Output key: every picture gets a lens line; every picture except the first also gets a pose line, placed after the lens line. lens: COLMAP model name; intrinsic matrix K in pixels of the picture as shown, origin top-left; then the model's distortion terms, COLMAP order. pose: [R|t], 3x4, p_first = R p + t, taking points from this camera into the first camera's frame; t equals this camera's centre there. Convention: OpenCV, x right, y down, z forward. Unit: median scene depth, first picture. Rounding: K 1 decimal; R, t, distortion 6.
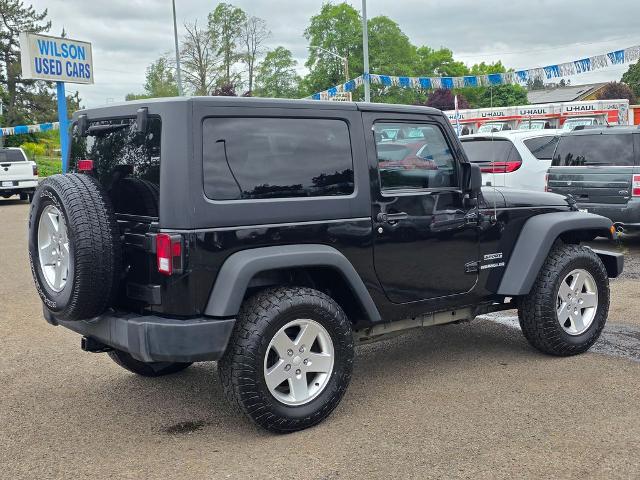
lens RADIAL K [[869.6, 0, 318.5], [0, 869.6, 235.8], [0, 0, 1]] dist [0.057874, 0.000000]
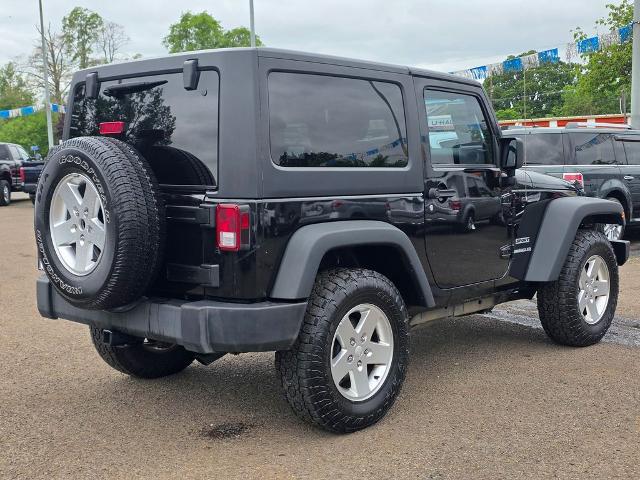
lens RADIAL K [[869.6, 0, 300.6], [0, 869.6, 244.3], [0, 0, 1]] dist [0.057874, 0.000000]
pose [[0.987419, -0.002843, 0.158102, -0.214716], [0.004210, 0.999957, -0.008311, 0.040214], [-0.158072, 0.008872, 0.987388, 0.125293]]
